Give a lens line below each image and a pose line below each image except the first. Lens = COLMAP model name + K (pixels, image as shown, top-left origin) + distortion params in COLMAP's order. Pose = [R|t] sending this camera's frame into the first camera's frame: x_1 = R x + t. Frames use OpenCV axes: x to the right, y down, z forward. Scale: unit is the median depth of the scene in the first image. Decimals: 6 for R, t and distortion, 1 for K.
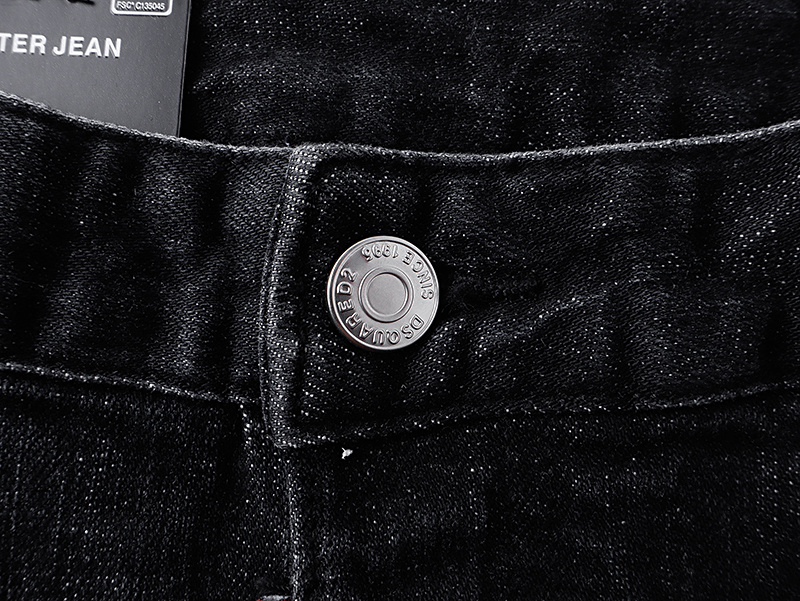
lens RADIAL K [[769.2, 0, 407.1], [0, 769.2, 296.9], [0, 0, 1]] dist [0.009830, 0.000000]
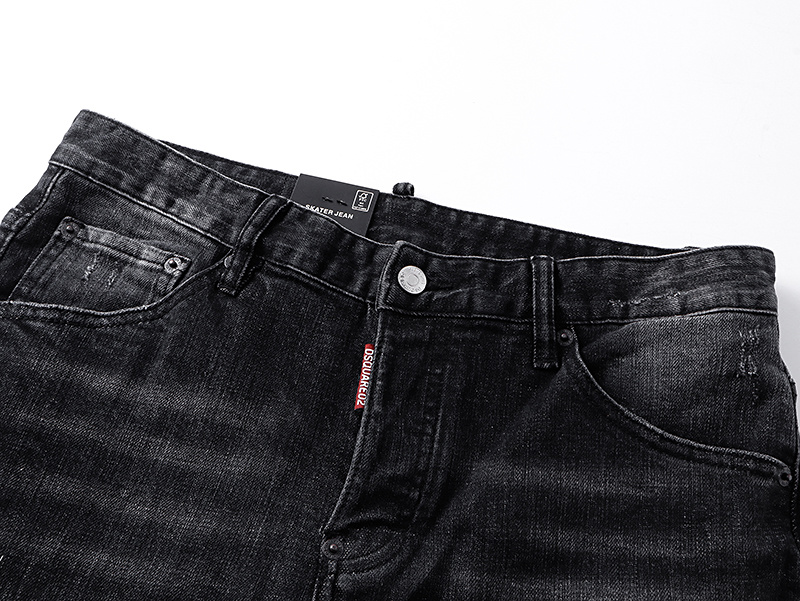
lens RADIAL K [[769.2, 0, 398.0], [0, 769.2, 298.6], [0, 0, 1]] dist [0.009830, 0.000000]
pose [[0.982796, 0.180025, -0.041259, 0.075269], [-0.181682, 0.902176, -0.391242, 1.595581], [-0.033211, 0.392008, 0.919362, -2.502861]]
